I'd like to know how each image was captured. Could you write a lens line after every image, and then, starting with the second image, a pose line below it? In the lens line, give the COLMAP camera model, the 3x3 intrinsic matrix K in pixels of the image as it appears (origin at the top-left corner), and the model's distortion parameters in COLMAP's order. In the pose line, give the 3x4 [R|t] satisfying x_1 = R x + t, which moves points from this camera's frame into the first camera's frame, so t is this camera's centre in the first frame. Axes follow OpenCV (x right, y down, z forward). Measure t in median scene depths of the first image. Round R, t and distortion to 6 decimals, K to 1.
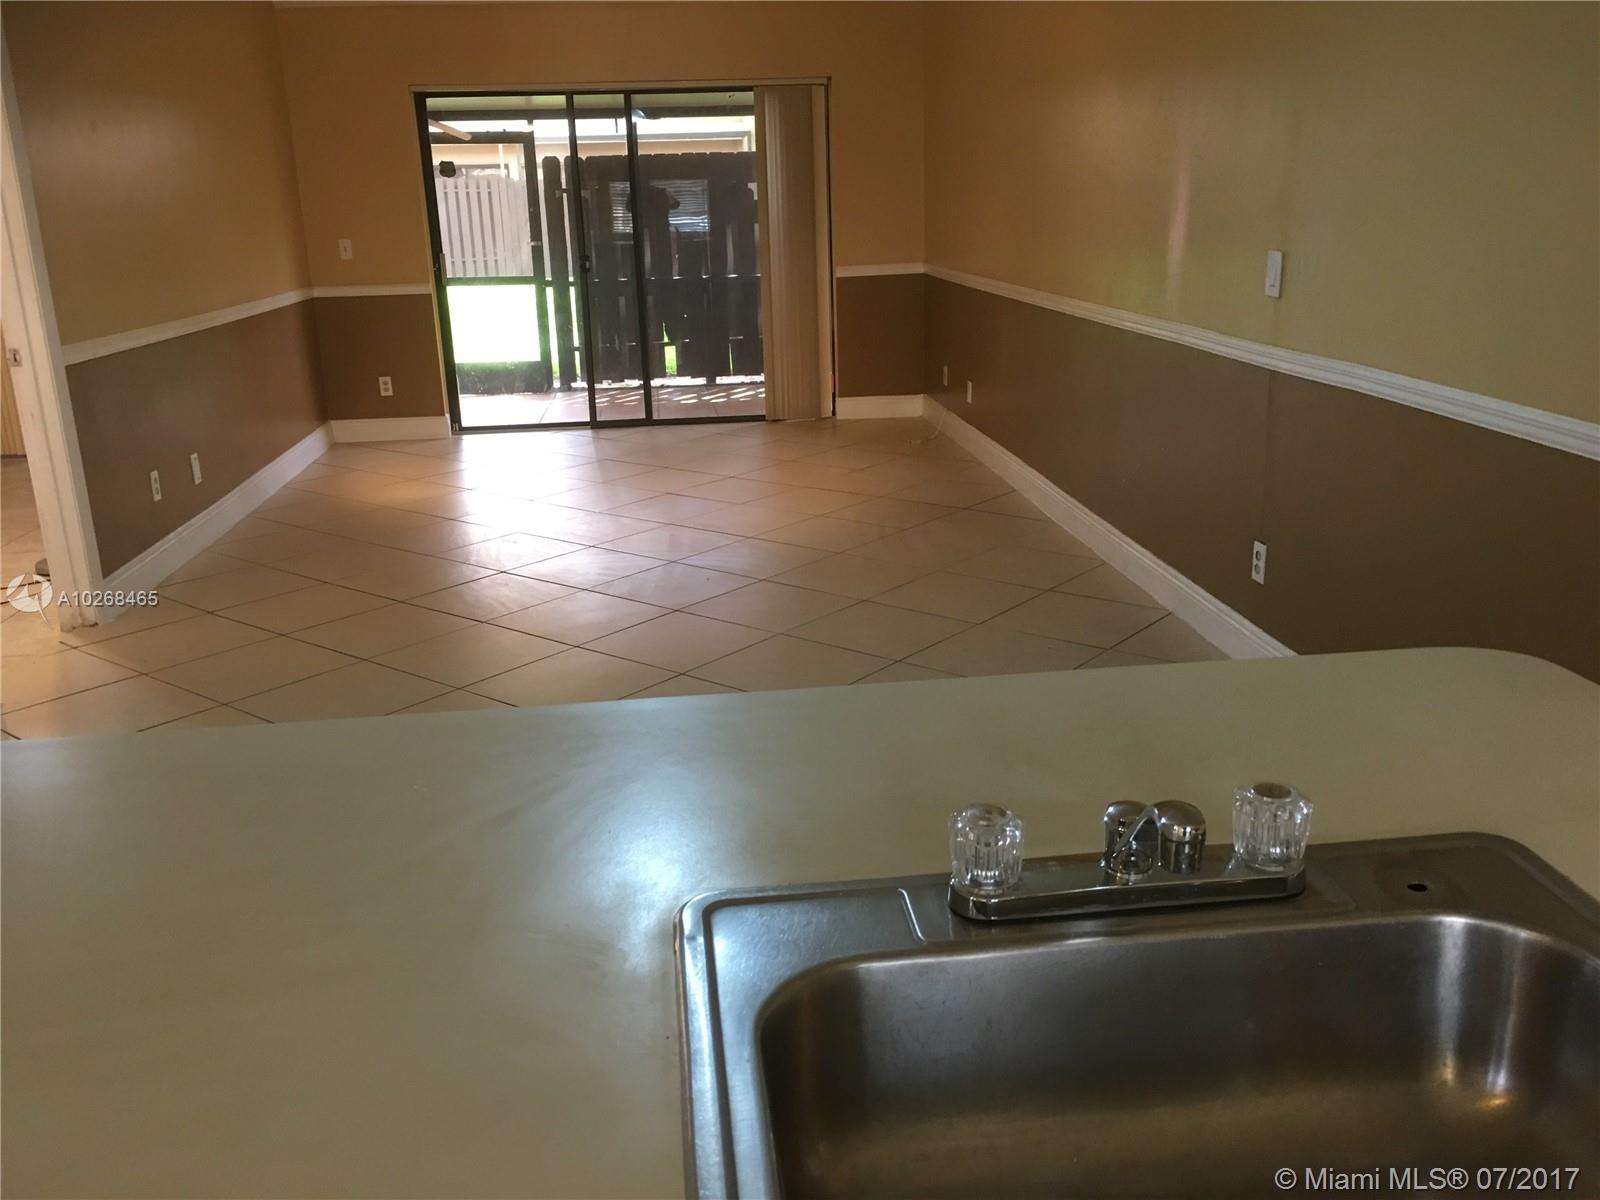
lens RADIAL K [[1392.8, 0, 809.5], [0, 1392.8, 604.6], [0, 0, 1]] dist [0.069597, -0.095901]
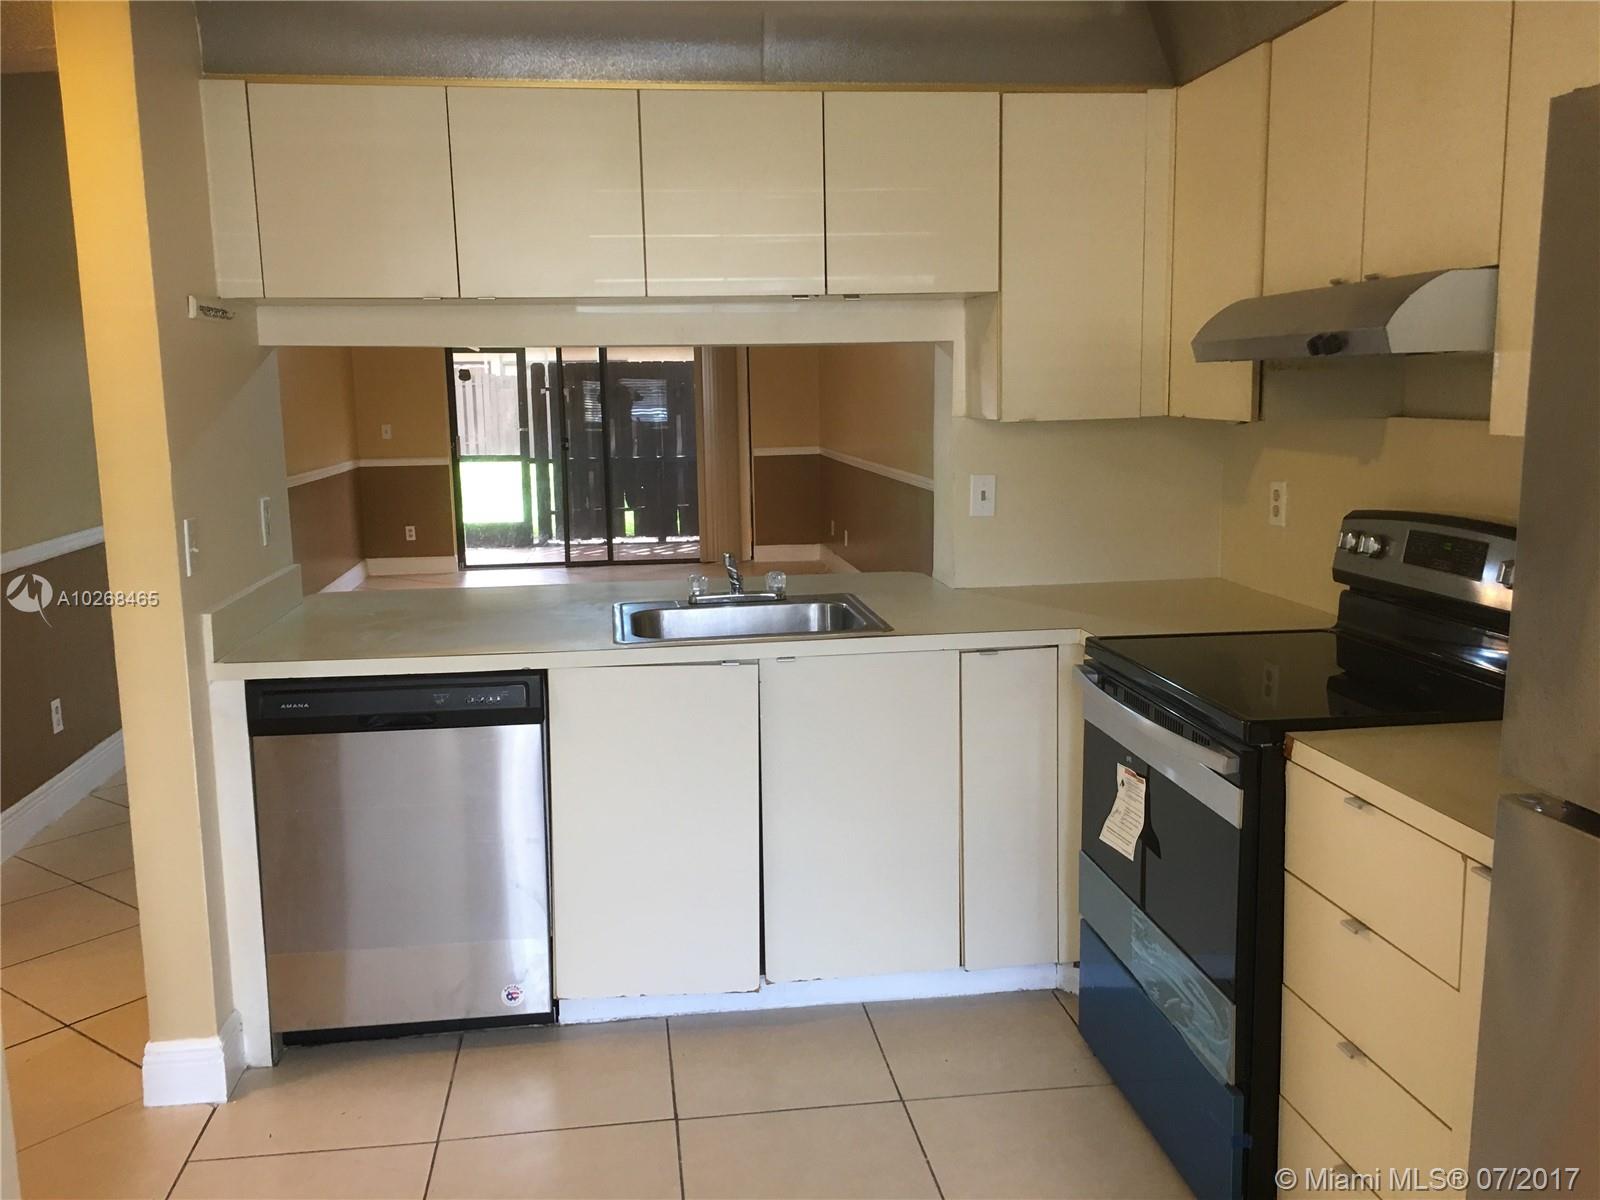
lens RADIAL K [[1392.8, 0, 790.2], [0, 1392.8, 598.5], [0, 0, 1]] dist [0.069597, -0.095901]
pose [[0.999843, 0.010593, 0.014171, 0.028016], [-0.008591, 0.990874, -0.134516, 0.060962], [-0.015467, 0.134374, 0.990810, -0.231764]]
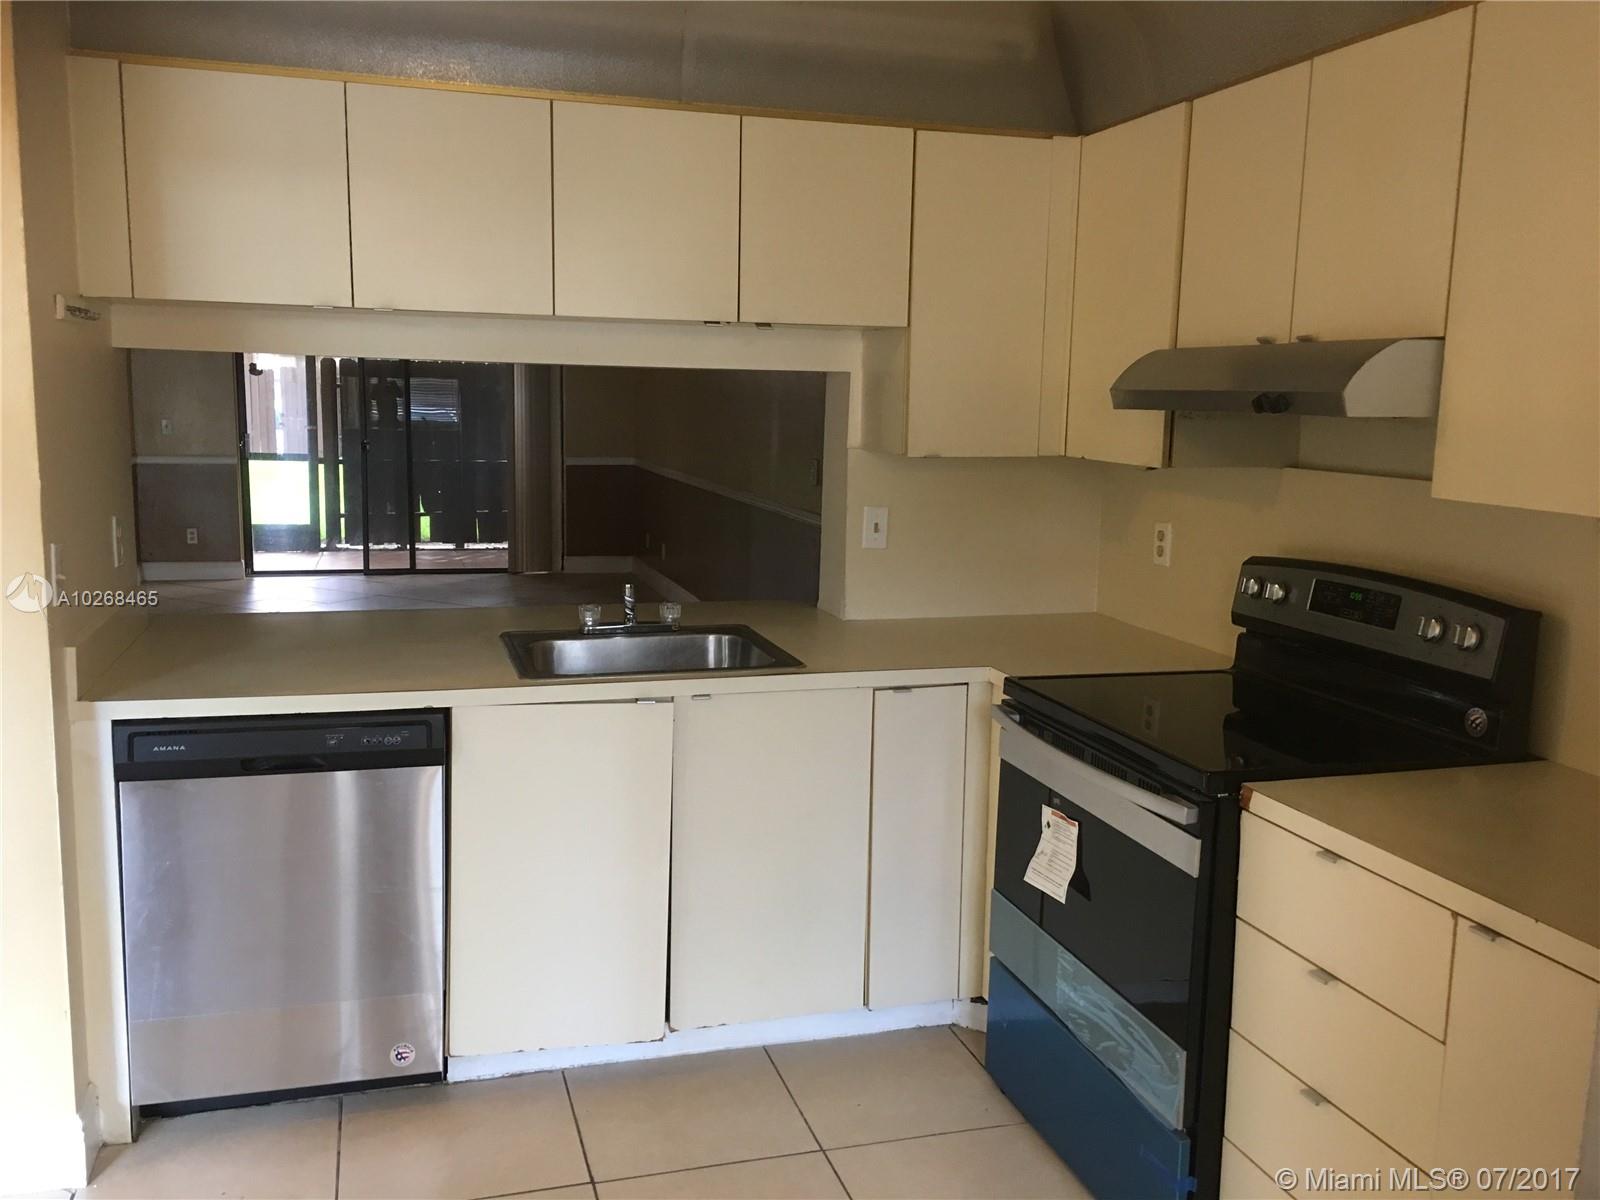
lens RADIAL K [[1392.8, 0, 791.3], [0, 1392.8, 597.4], [0, 0, 1]] dist [0.069597, -0.095901]
pose [[0.984605, 0.025817, 0.172875, 0.002971], [-0.001260, 0.990054, -0.140680, 0.054898], [-0.174787, 0.138297, 0.974845, -0.223992]]
